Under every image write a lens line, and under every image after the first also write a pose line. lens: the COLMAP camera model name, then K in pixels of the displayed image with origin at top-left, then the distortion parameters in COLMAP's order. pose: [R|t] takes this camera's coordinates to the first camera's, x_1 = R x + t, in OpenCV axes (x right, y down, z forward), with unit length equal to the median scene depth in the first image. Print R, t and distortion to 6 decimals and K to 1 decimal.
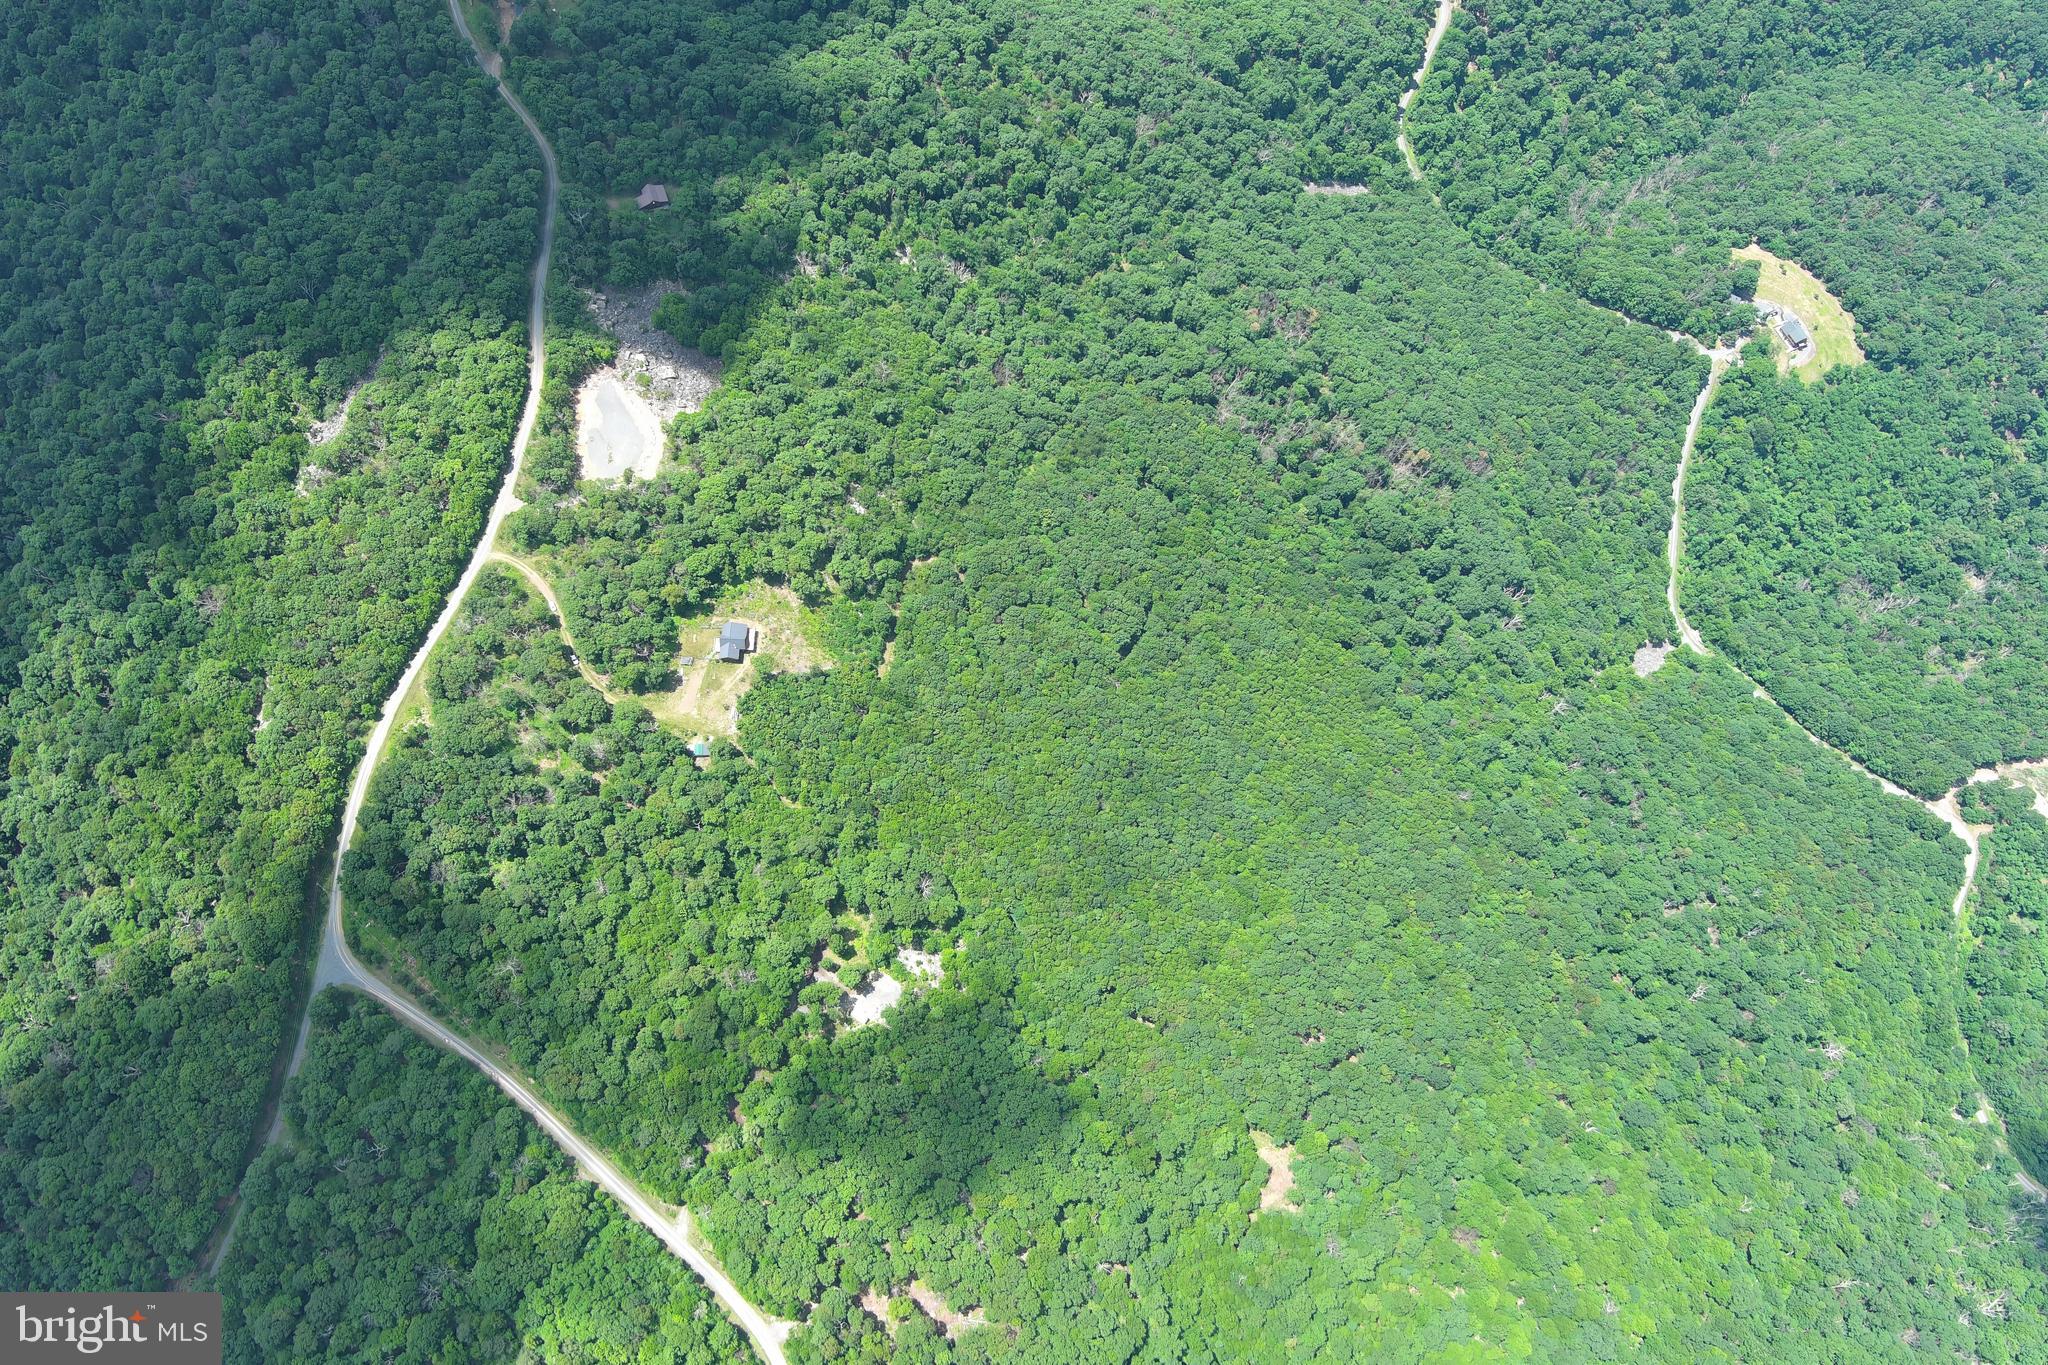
lens RADIAL K [[1592.9, 0, 1024.0], [0, 1592.9, 682.5], [0, 0, 1]] dist [0.014020, -0.001659]
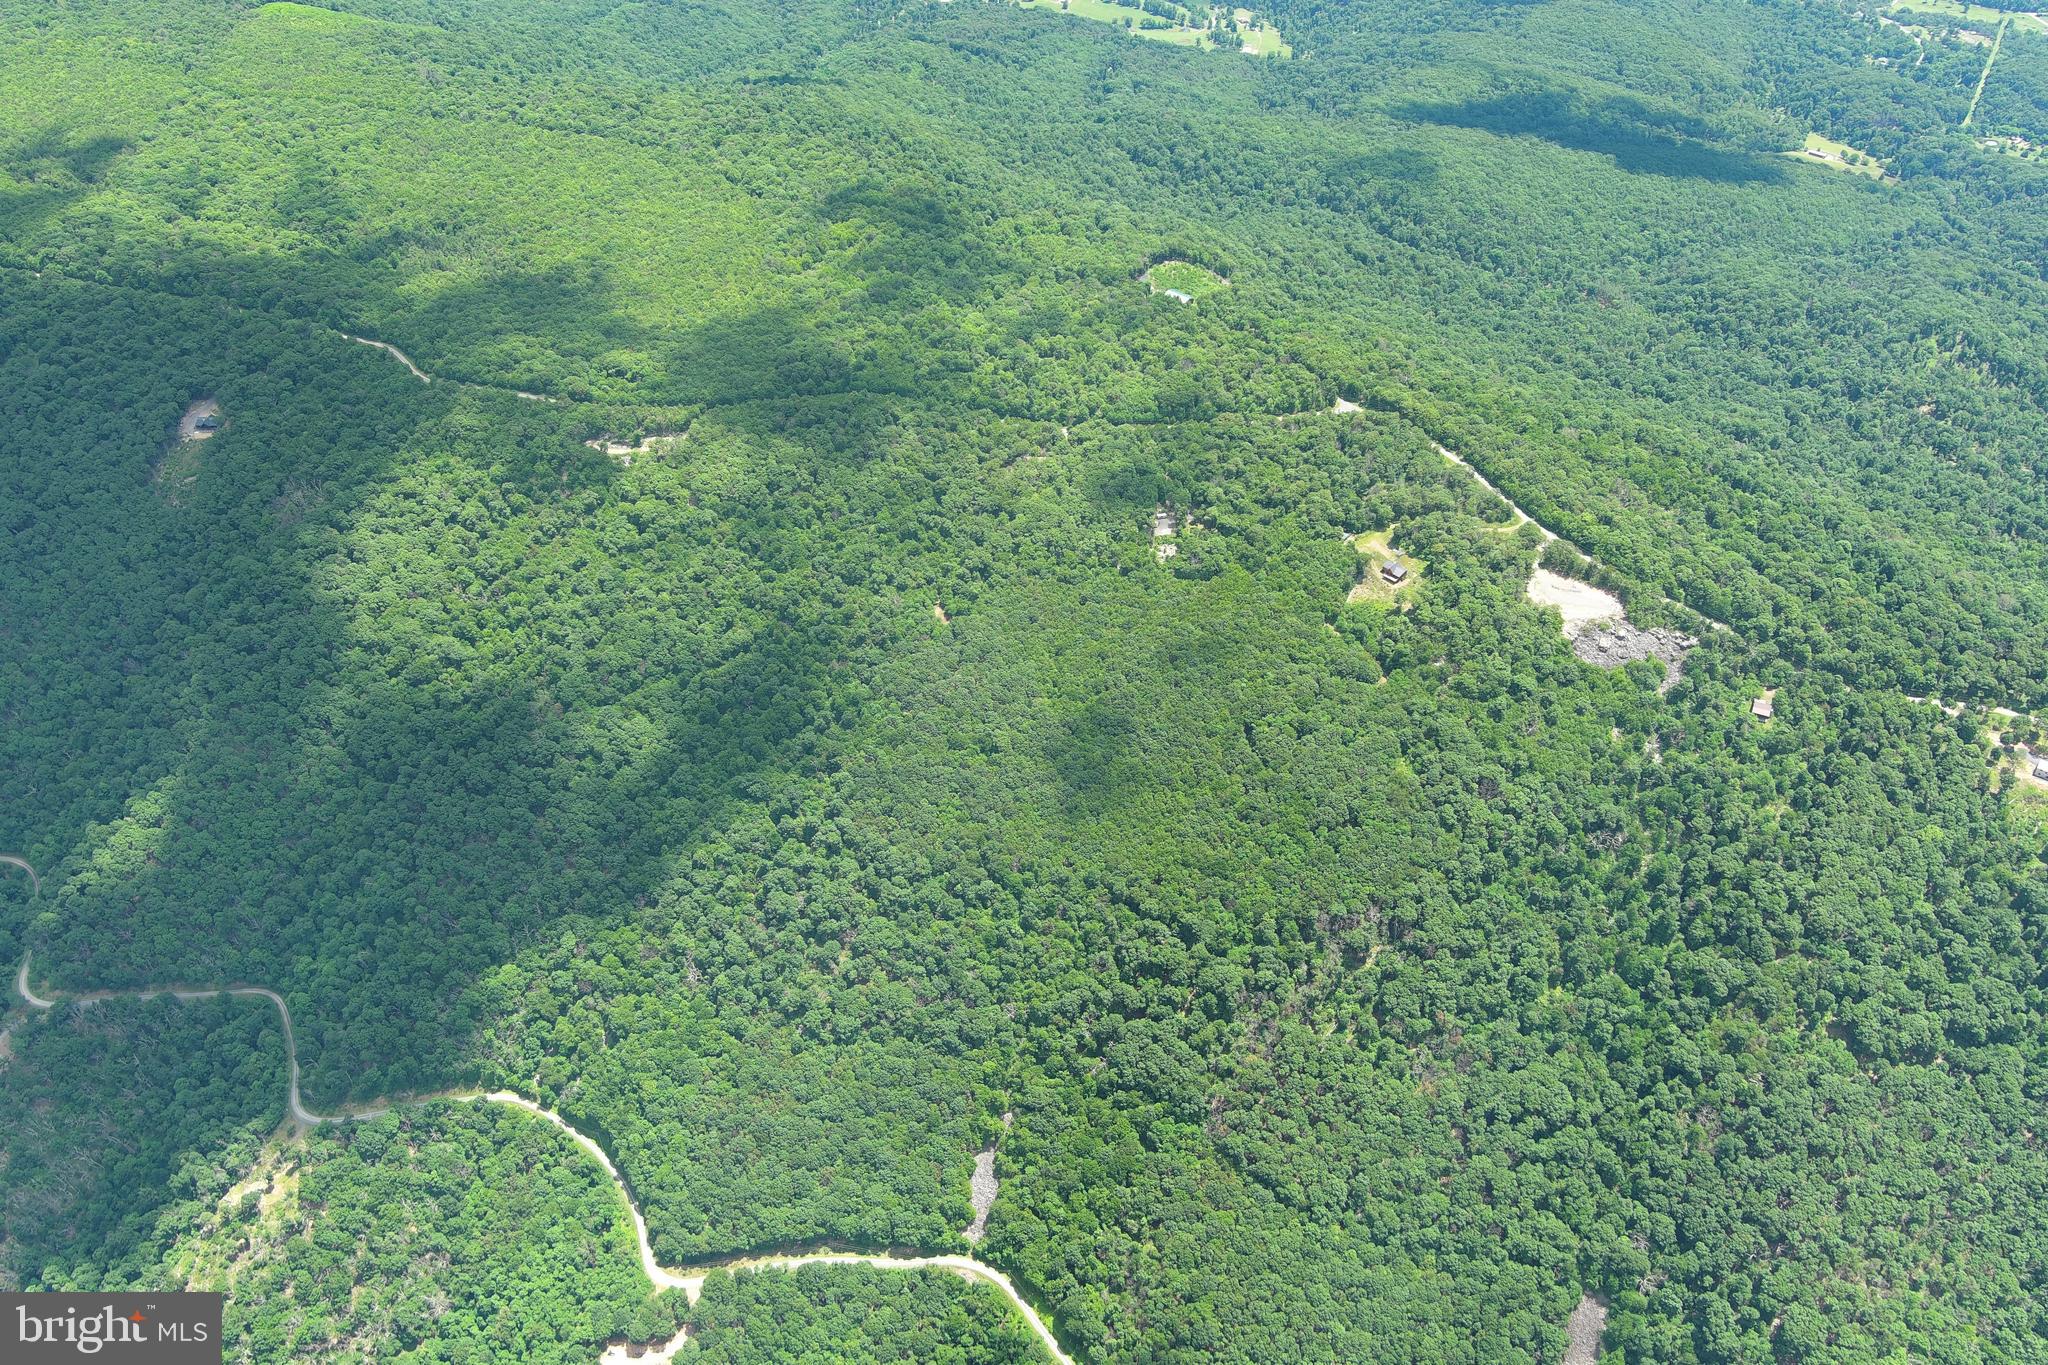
lens RADIAL K [[1582.2, 0, 1022.1], [0, 1582.2, 688.0], [0, 0, 1]] dist [0.026886, -0.025449]
pose [[-0.691345, 0.461993, -0.555521, 0.952408], [-0.679168, -0.153201, 0.717816, -0.873605], [0.246520, 0.873551, 0.419686, 0.314737]]
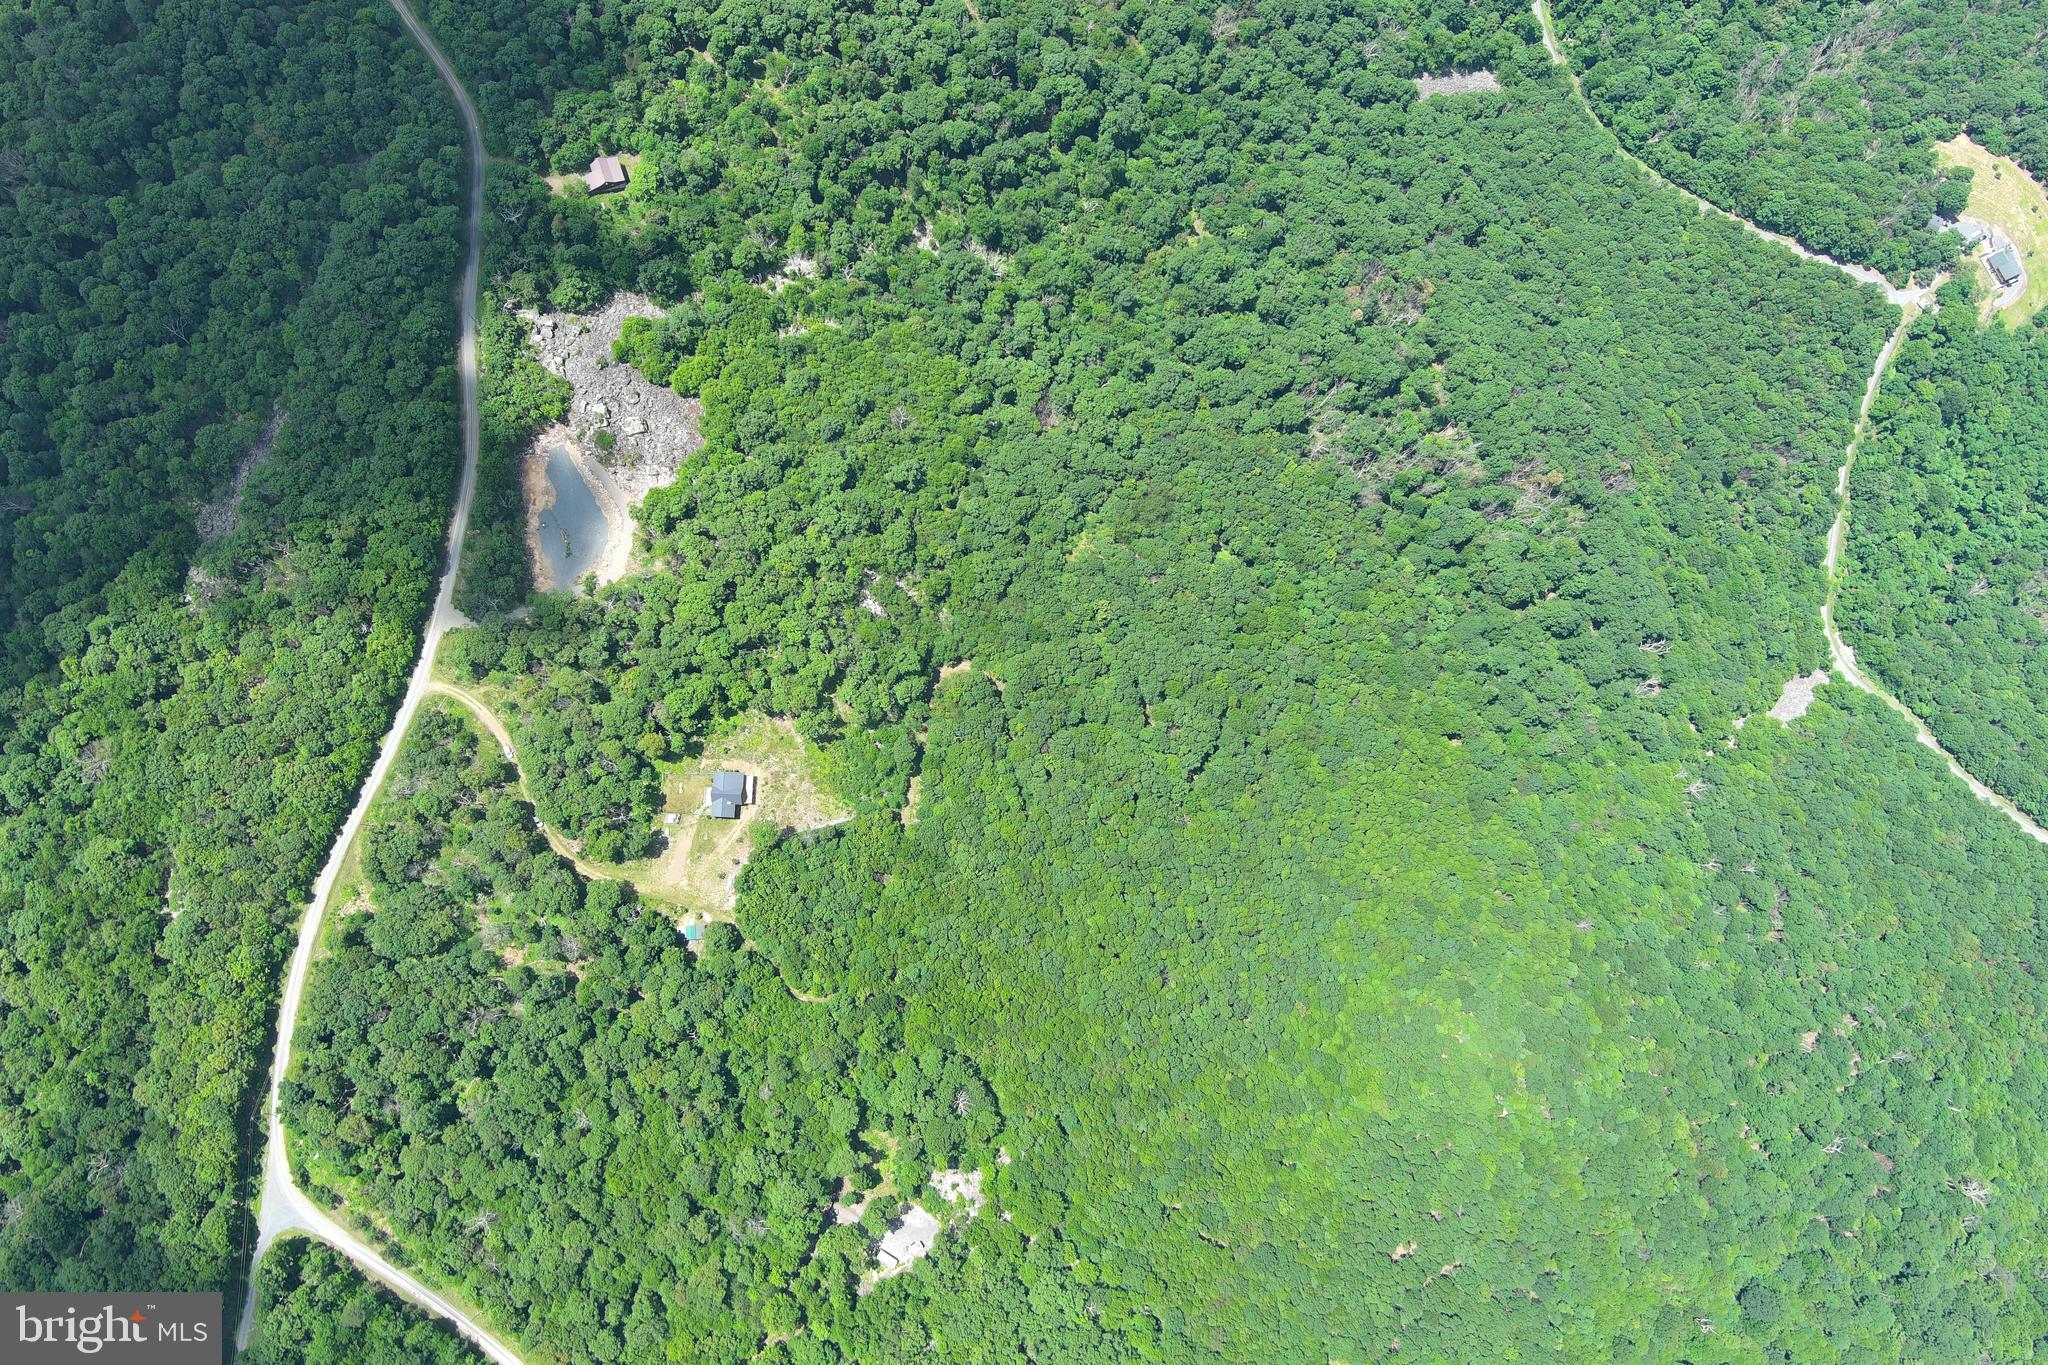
lens RADIAL K [[1592.9, 0, 1024.0], [0, 1592.9, 682.5], [0, 0, 1]] dist [0.014020, -0.001659]
pose [[0.999959, 0.002822, -0.008563, -0.019088], [-0.000878, 0.975713, 0.219053, -0.246930], [0.008973, -0.219037, 0.975675, 0.187623]]
